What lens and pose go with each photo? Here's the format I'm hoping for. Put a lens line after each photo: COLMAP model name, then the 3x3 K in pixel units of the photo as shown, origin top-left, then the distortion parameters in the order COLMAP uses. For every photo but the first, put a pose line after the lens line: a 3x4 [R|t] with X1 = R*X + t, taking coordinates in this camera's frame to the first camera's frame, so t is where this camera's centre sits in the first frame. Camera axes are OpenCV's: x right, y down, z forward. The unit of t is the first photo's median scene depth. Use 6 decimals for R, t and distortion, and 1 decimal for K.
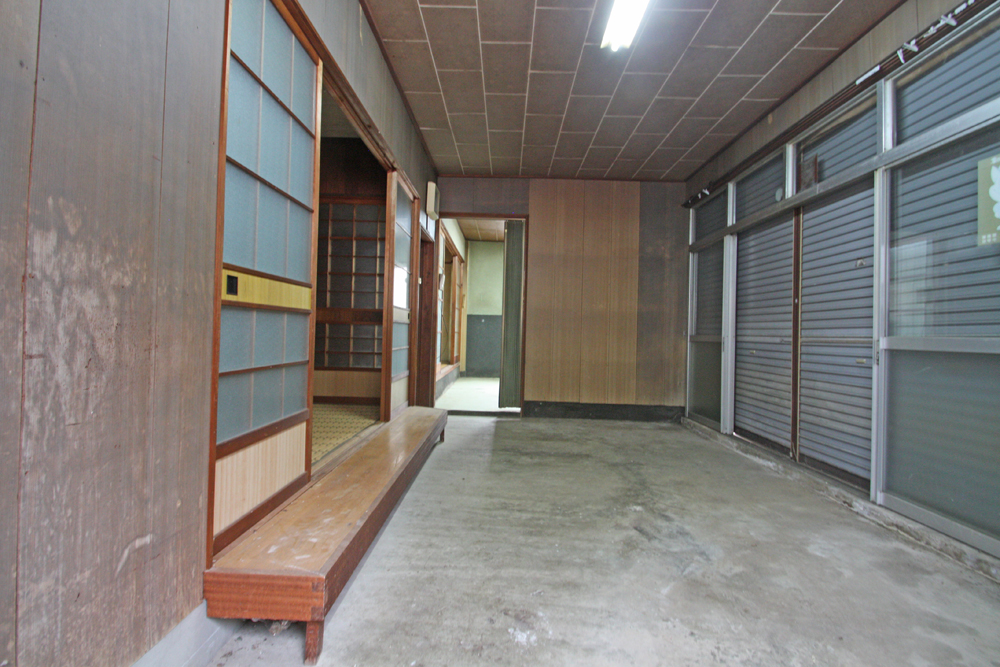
lens RADIAL K [[464.8, 0, 498.1], [0, 464.8, 327.3], [0, 0, 1]] dist [0.003919, -0.010082]
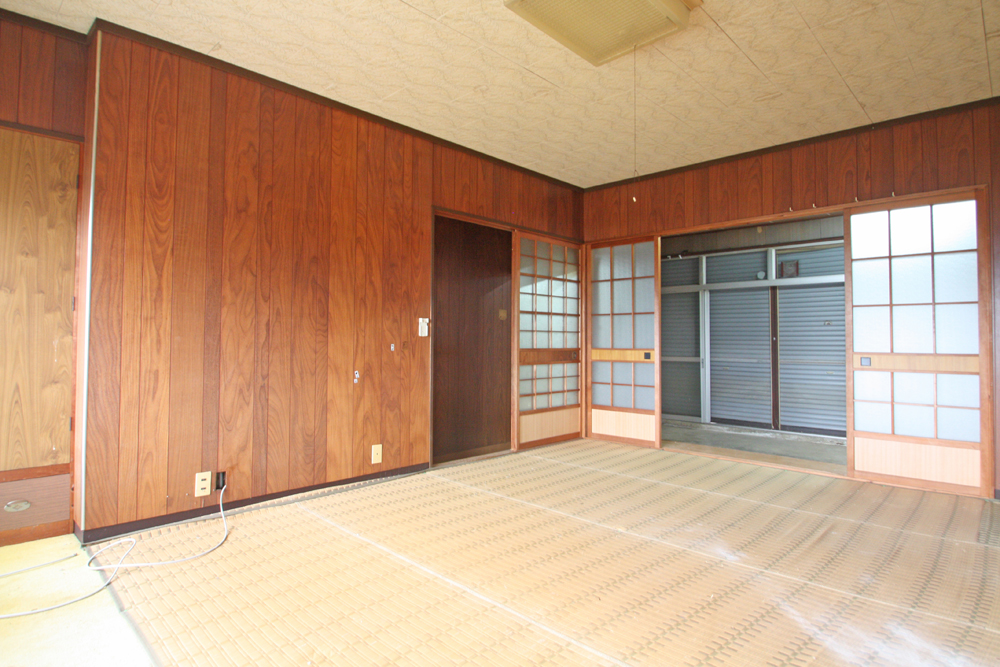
lens RADIAL K [[546.8, 0, 500.0], [0, 546.8, 333.5], [0, 0, 1]] dist [0.000102, -0.000014]
pose [[0.680398, -0.013240, 0.732723, -1.532017], [0.010877, 0.999909, 0.007968, -0.101470], [-0.732762, 0.002548, 0.680480, 0.349250]]
